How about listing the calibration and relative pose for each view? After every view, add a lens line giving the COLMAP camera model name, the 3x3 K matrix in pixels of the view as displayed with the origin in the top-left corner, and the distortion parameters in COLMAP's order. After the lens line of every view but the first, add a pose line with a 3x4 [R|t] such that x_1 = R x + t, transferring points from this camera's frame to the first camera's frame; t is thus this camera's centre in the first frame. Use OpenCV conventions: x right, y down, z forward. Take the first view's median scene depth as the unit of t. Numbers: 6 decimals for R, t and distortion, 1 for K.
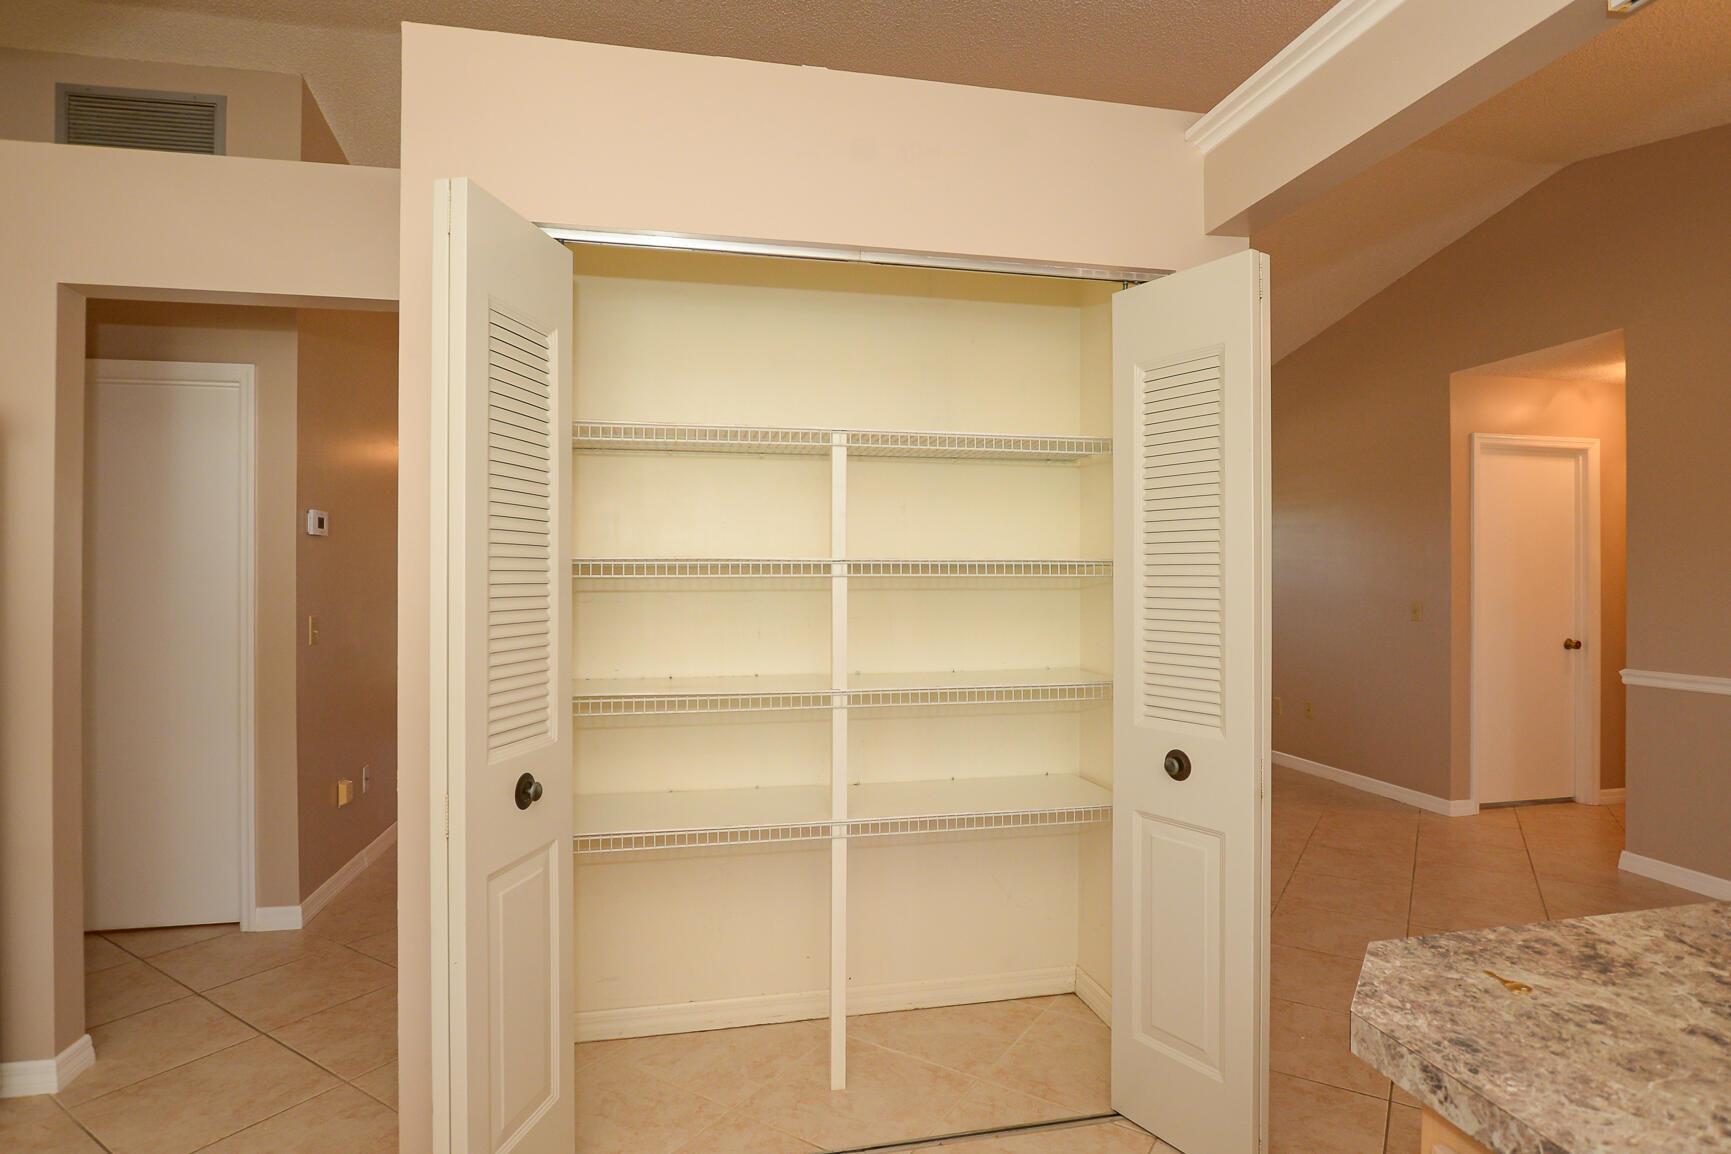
lens RADIAL K [[909.7, 0, 858.8], [0, 909.7, 581.5], [0, 0, 1]] dist [-0.000619, 0.000778]
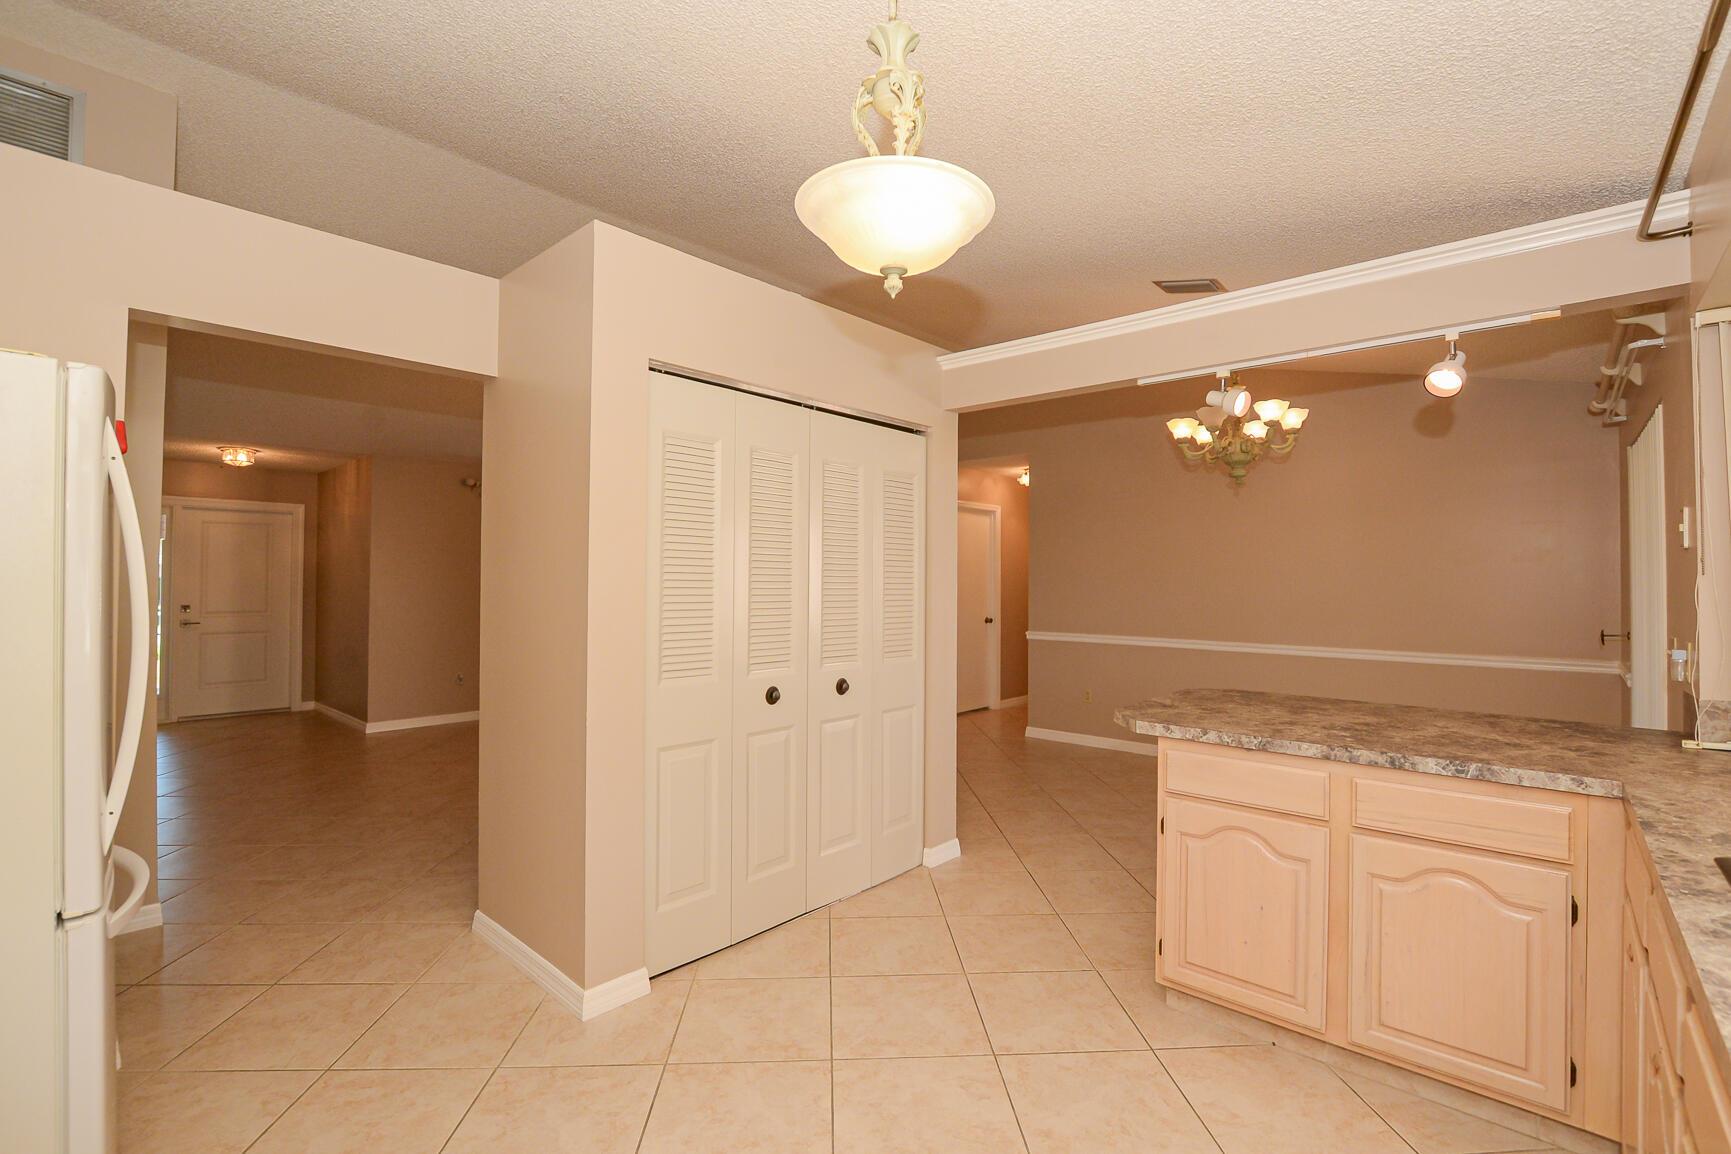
lens RADIAL K [[780.2, 0, 872.9], [0, 780.2, 578.9], [0, 0, 1]] dist [-0.018597, 0.002269]
pose [[0.814560, -0.000260, 0.580080, -0.324672], [0.005814, 0.999953, -0.007717, -0.001642], [-0.580050, 0.009658, 0.814523, -0.124869]]
